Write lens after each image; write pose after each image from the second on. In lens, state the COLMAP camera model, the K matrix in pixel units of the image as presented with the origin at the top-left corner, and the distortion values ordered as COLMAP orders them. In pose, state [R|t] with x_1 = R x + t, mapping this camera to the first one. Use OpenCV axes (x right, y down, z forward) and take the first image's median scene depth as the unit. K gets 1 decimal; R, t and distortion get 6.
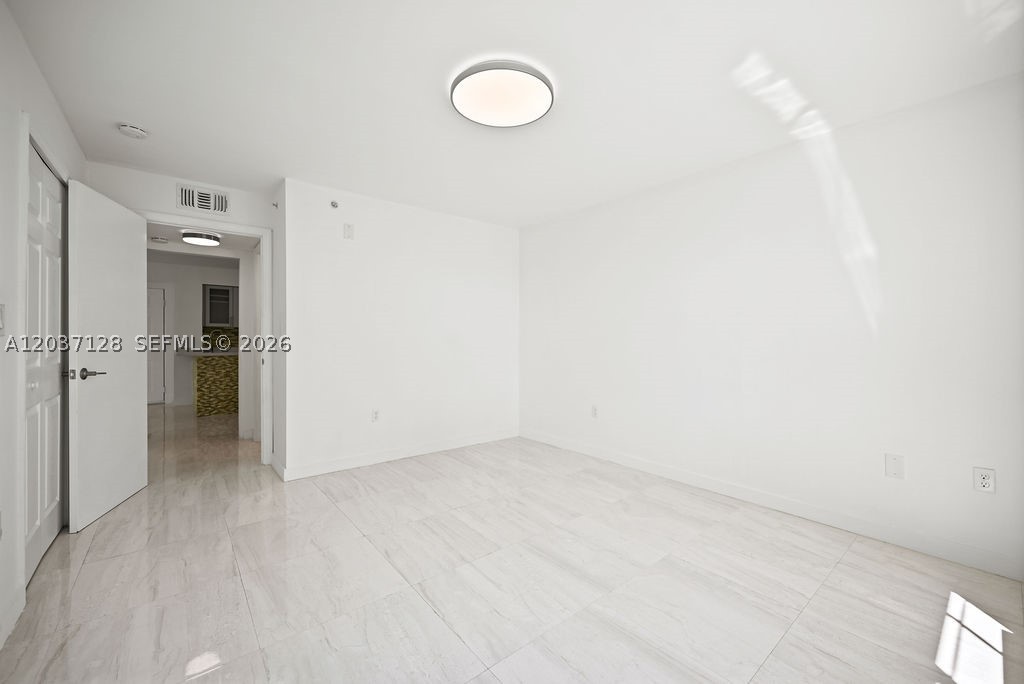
lens RADIAL K [[406.3, 0, 513.8], [0, 406.3, 335.4], [0, 0, 1]] dist [-0.004100, 0.000862]
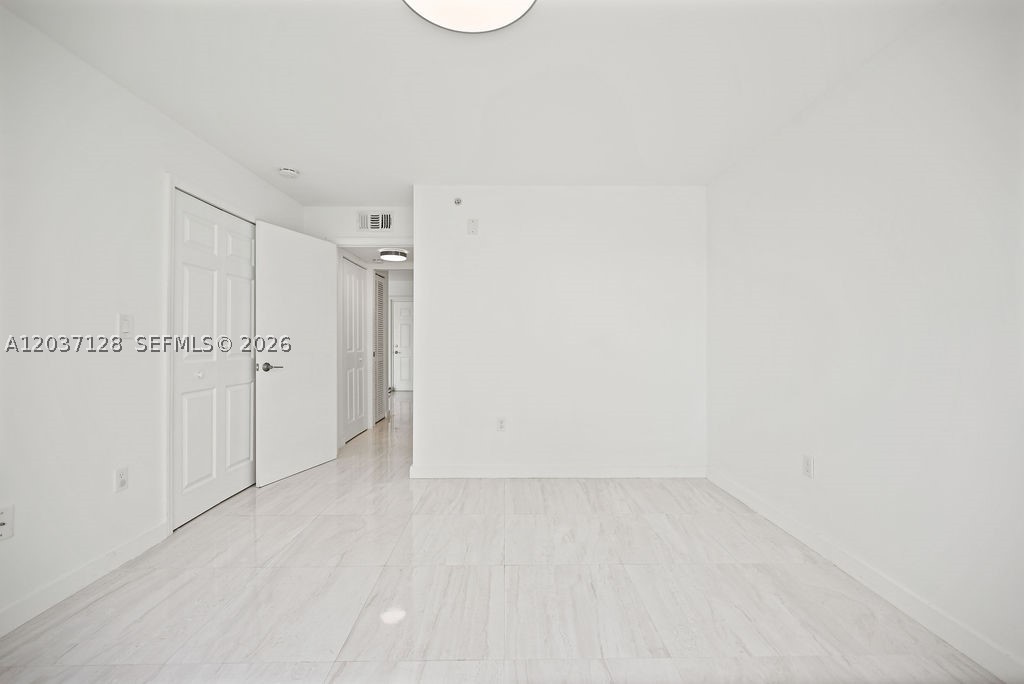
lens RADIAL K [[406.3, 0, 508.8], [0, 406.3, 338.0], [0, 0, 1]] dist [-0.004100, 0.000862]
pose [[0.779213, -0.003661, -0.626748, 0.282419], [0.006862, 0.999973, 0.002690, 0.000880], [0.626721, -0.006397, 0.779217, 0.352084]]
